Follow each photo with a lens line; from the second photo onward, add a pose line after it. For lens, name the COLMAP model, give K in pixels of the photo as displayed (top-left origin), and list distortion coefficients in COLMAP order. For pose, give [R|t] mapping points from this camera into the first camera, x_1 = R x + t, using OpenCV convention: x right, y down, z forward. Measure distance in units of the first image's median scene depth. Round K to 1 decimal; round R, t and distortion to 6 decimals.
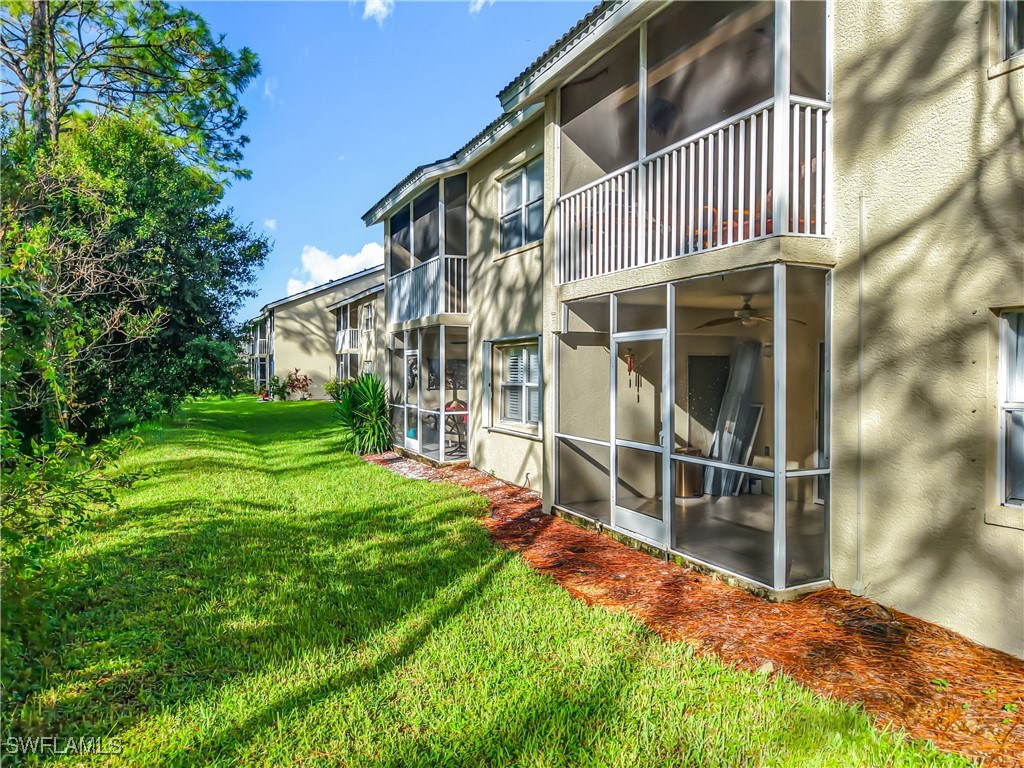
lens RADIAL K [[701.1, 0, 512.0], [0, 701.1, 384.0], [0, 0, 1]] dist [0.020515, -0.001944]
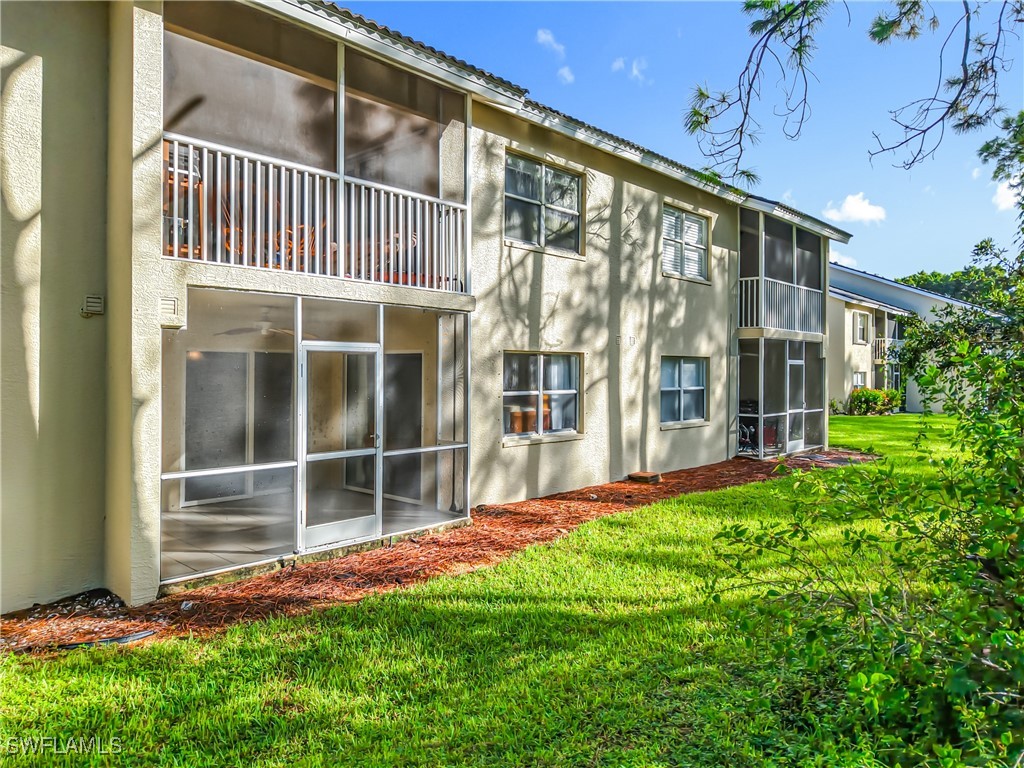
lens RADIAL K [[705.9, 0, 511.1], [0, 705.9, 354.7], [0, 0, 1]] dist [0.001794, -0.000363]
pose [[-0.395118, -0.001837, 0.918629, -0.920347], [0.009491, 0.999936, 0.006081, -0.065558], [-0.918582, 0.011122, -0.395075, 1.256776]]
